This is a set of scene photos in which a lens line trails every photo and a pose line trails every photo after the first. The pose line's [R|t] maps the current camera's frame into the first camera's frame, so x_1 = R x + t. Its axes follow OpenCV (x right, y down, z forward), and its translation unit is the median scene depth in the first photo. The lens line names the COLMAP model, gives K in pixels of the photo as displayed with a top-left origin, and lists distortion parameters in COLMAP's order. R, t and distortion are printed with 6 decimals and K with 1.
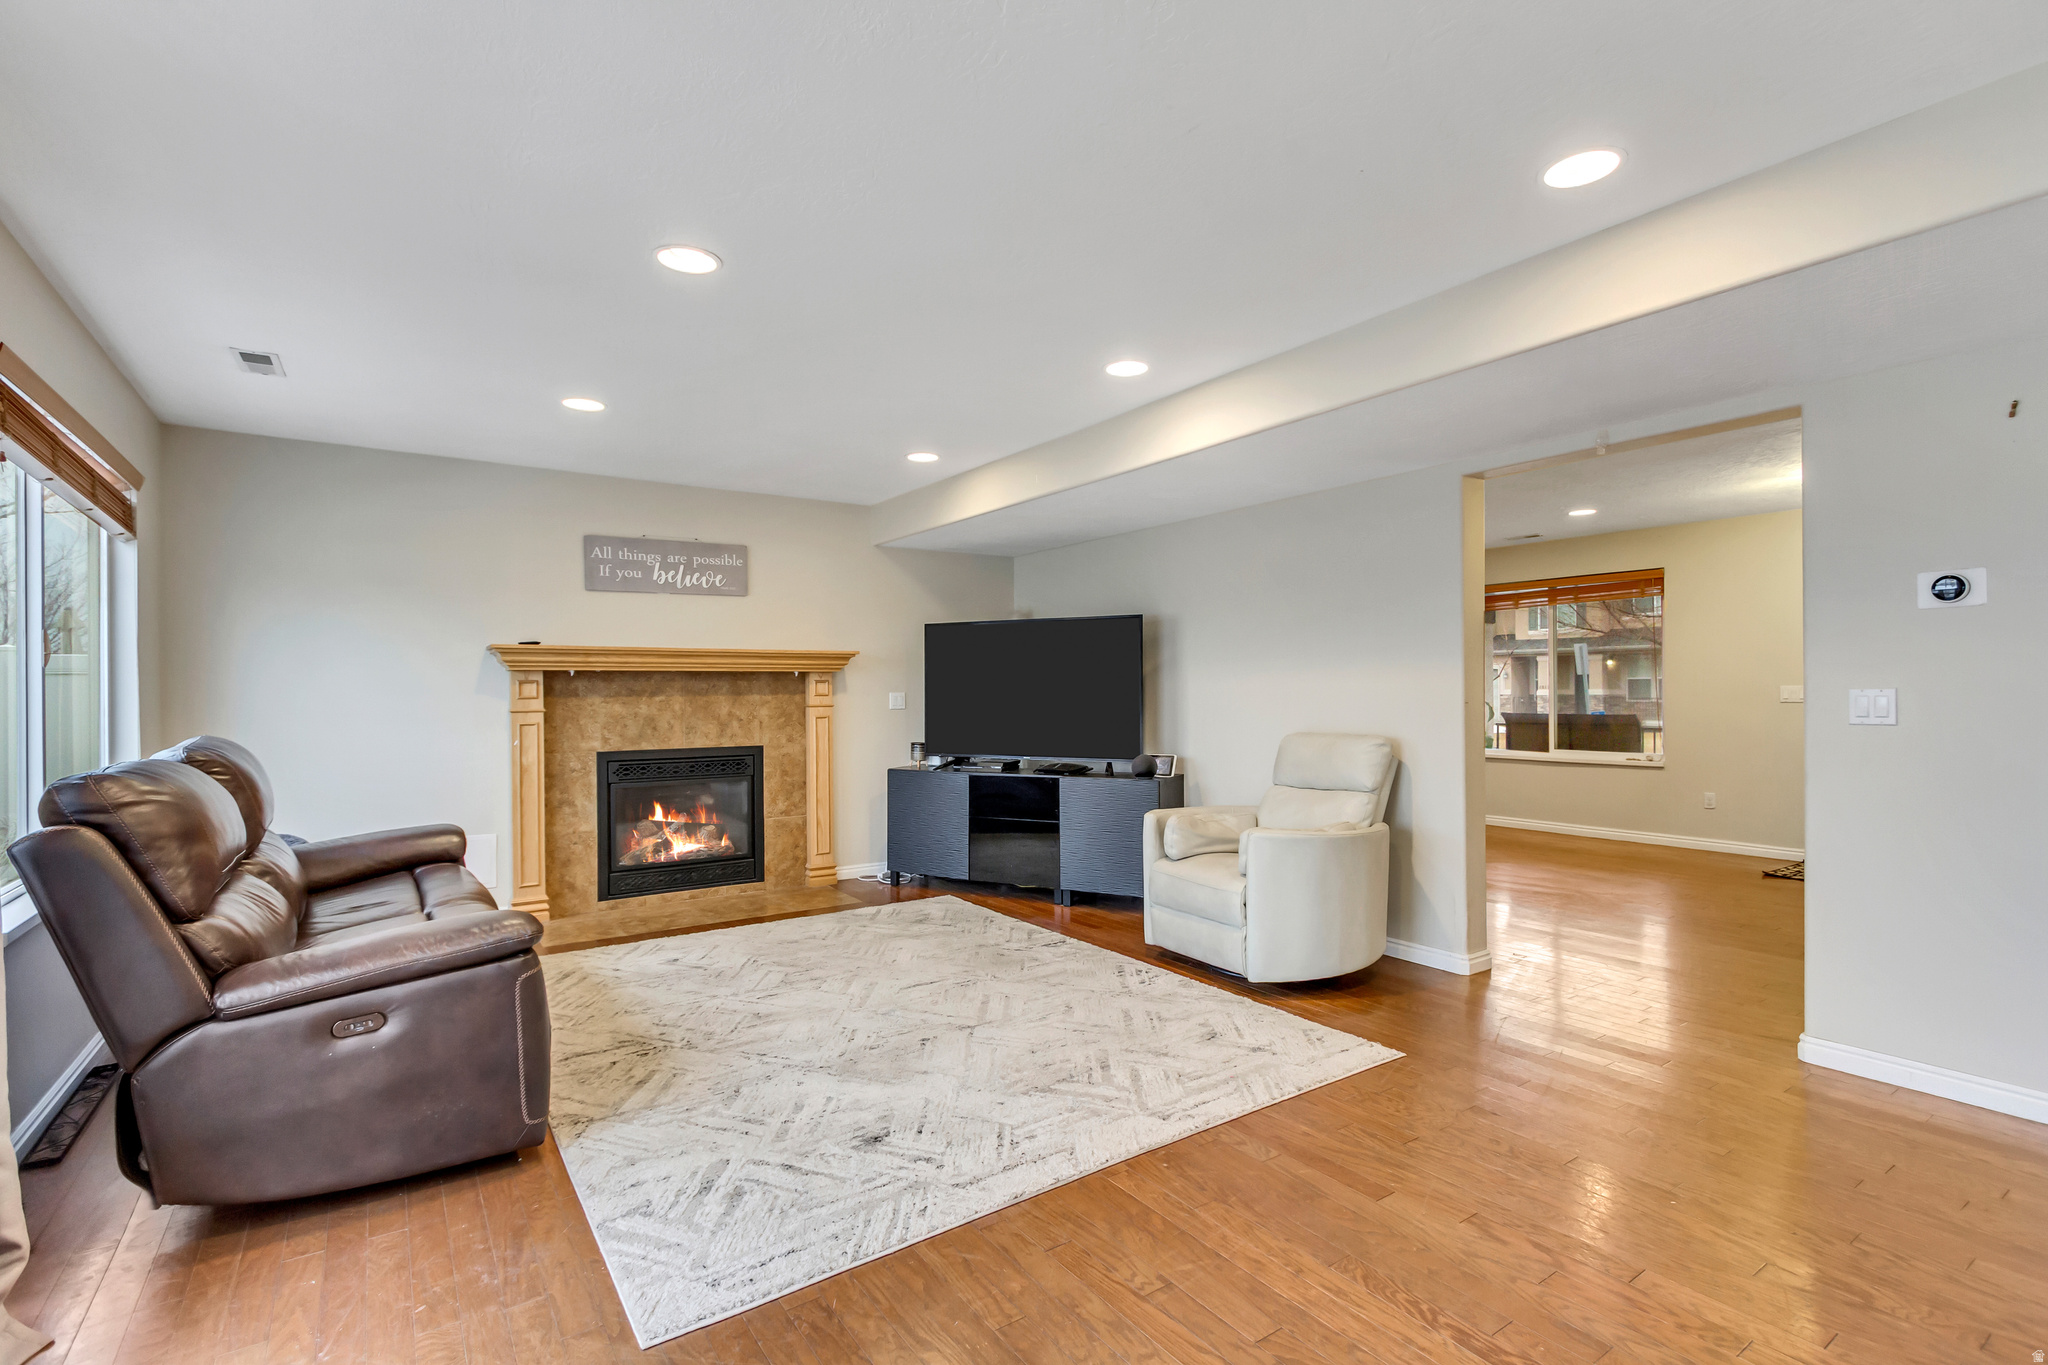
lens RADIAL K [[947.5, 0, 1022.1], [0, 947.5, 690.5], [0, 0, 1]] dist [0.005015, -0.000135]
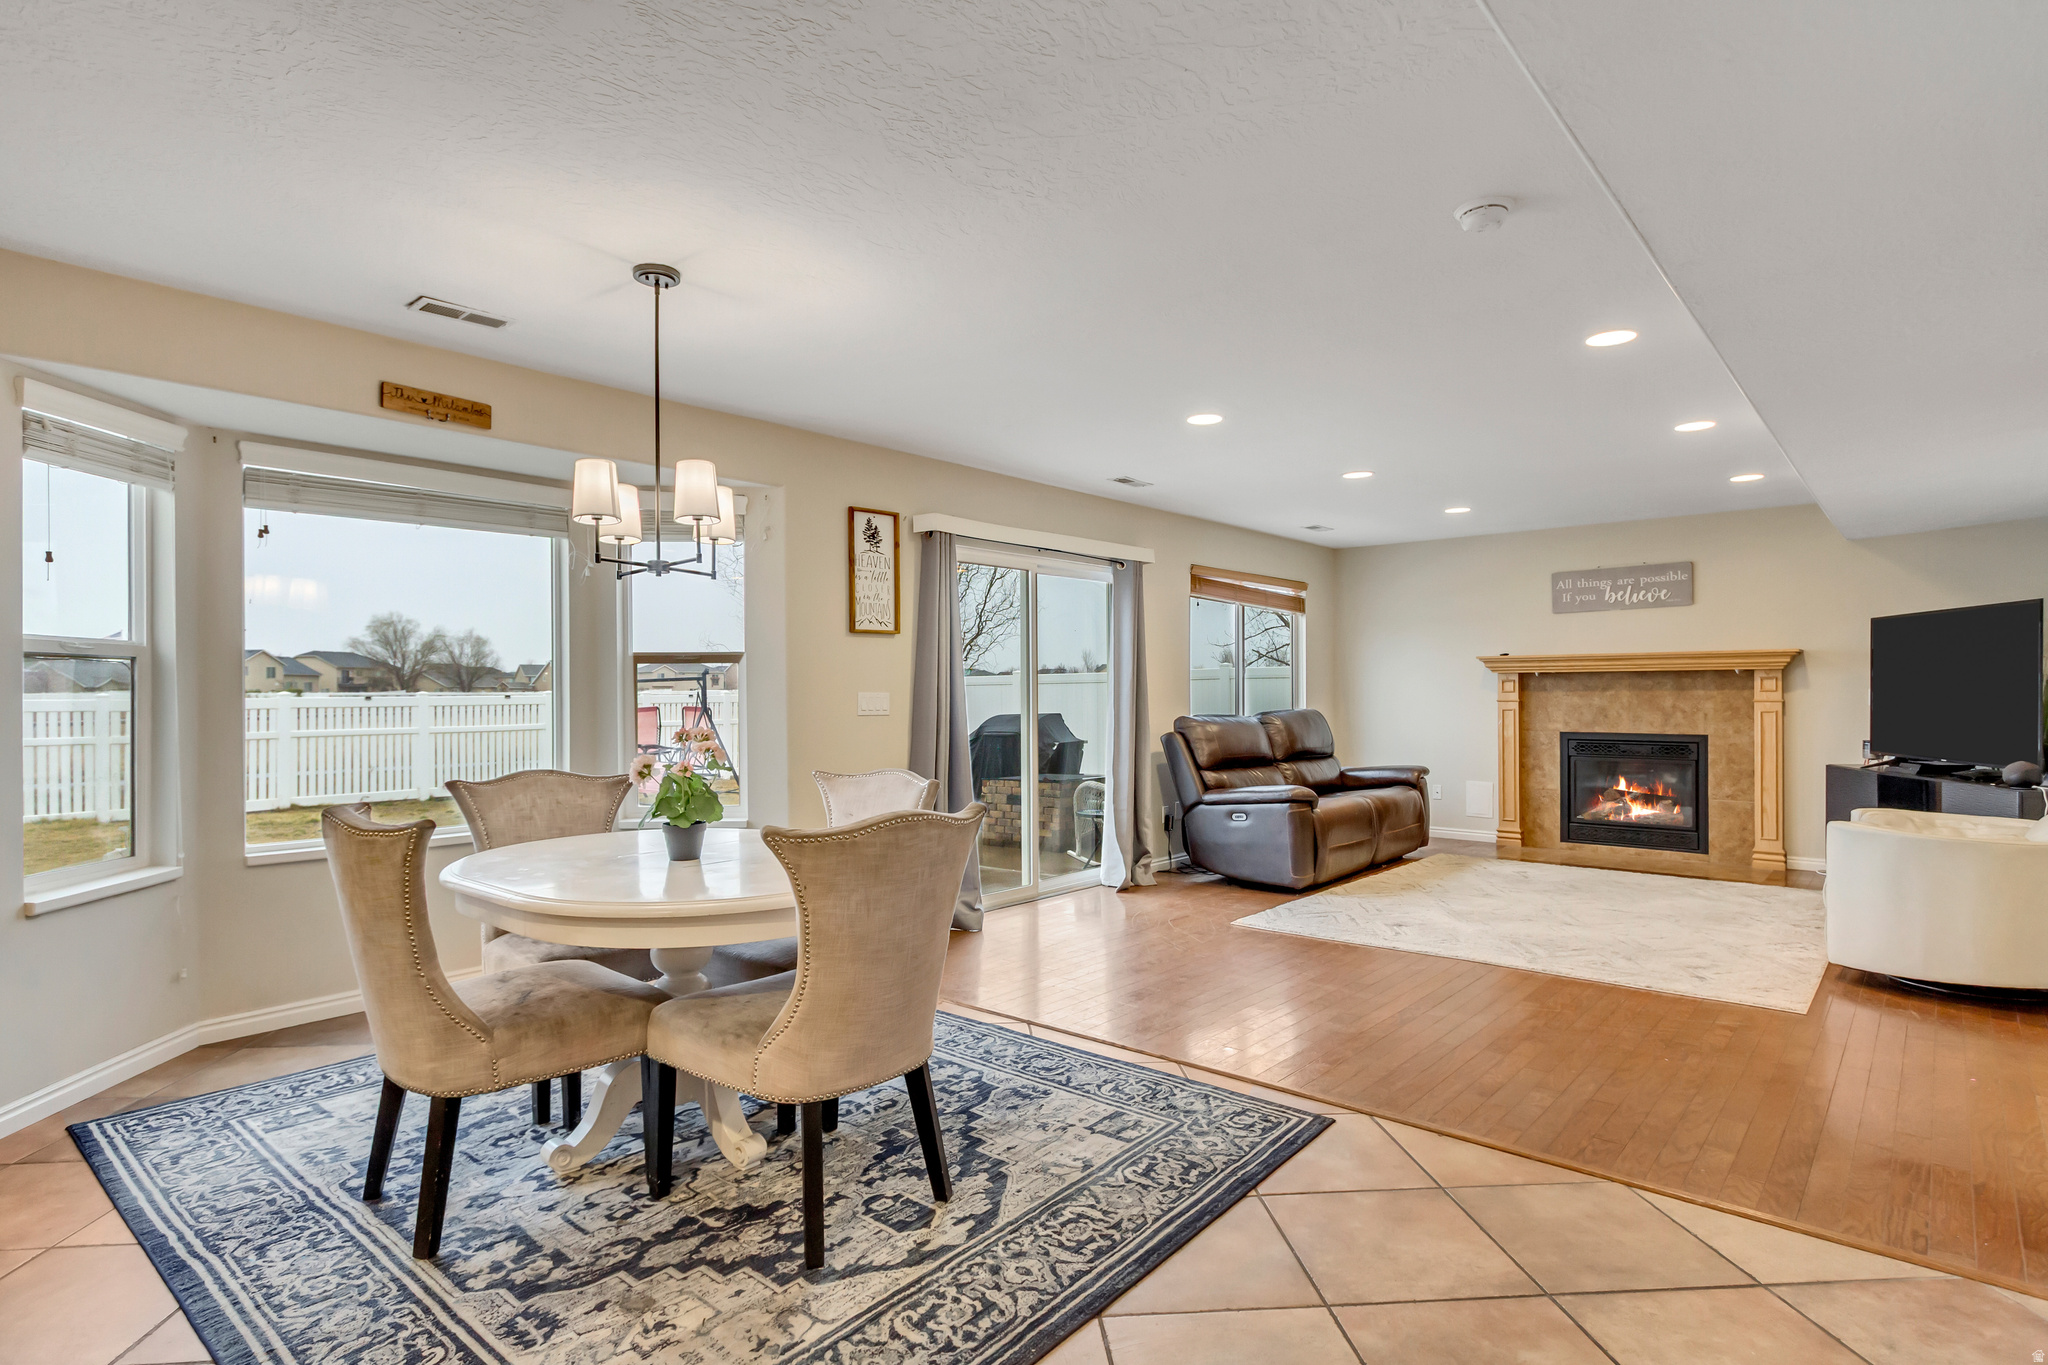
lens RADIAL K [[1049.5, 0, 1025.6], [0, 1049.5, 693.0], [0, 0, 1]] dist [0.019602, -0.012446]
pose [[0.255589, 0.008251, -0.966750, 0.800415], [0.002175, 0.999956, 0.009110, -0.006111], [0.966783, -0.004431, 0.255559, -0.124045]]
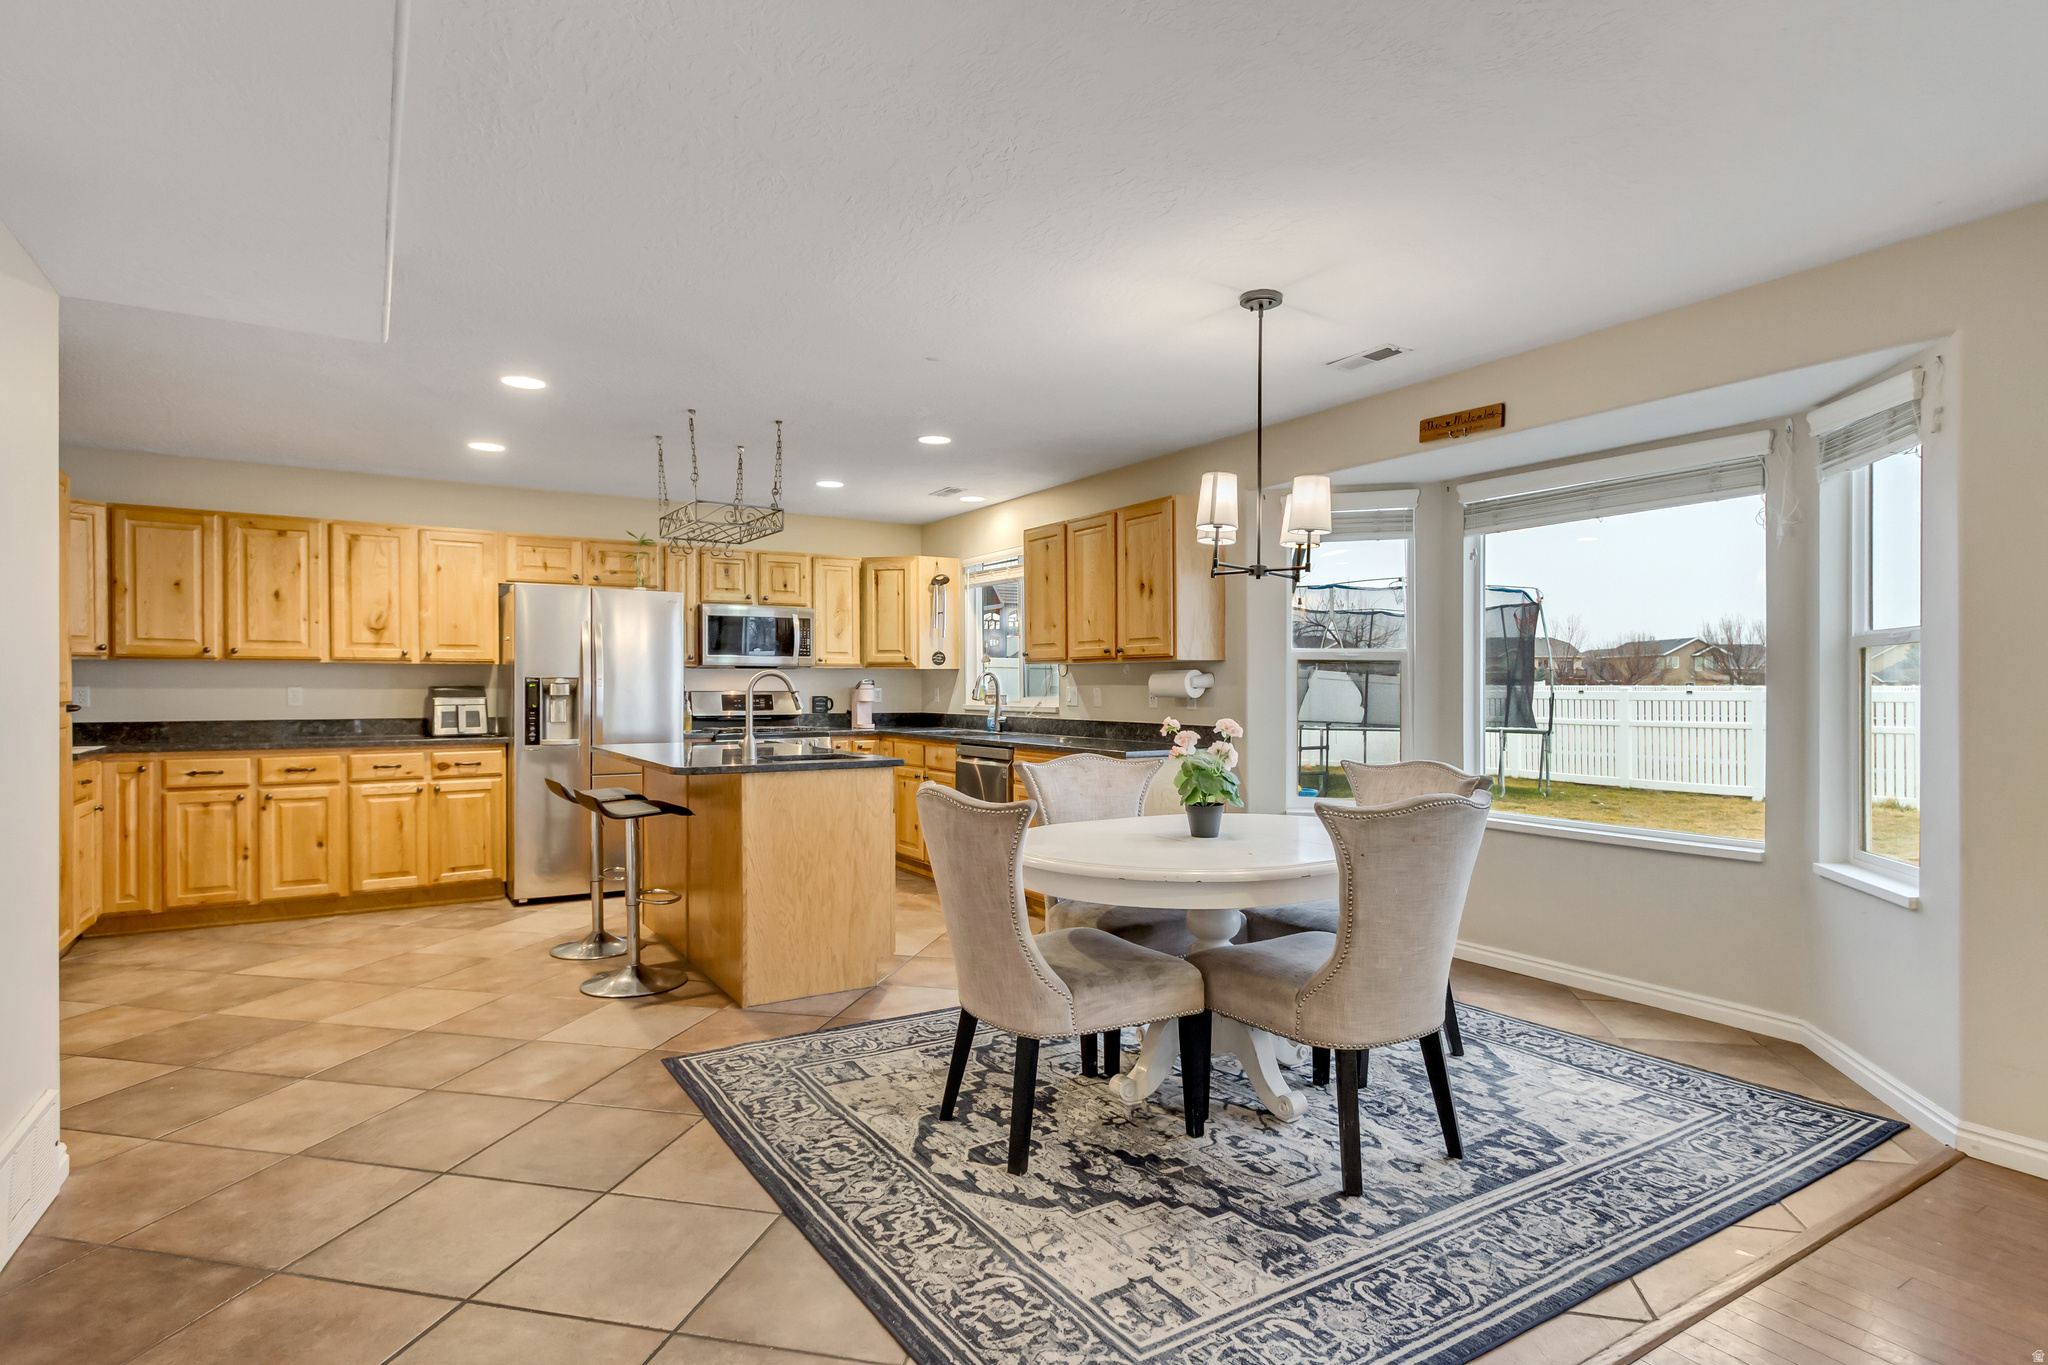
lens RADIAL K [[1049.5, 0, 1025.6], [0, 1049.5, 693.0], [0, 0, 1]] dist [0.019602, -0.012446]
pose [[-0.999121, 0.005388, 0.041579, 0.317647], [0.005644, 0.999966, 0.006047, -0.002369], [-0.041545, 0.006277, -0.999117, 0.441755]]
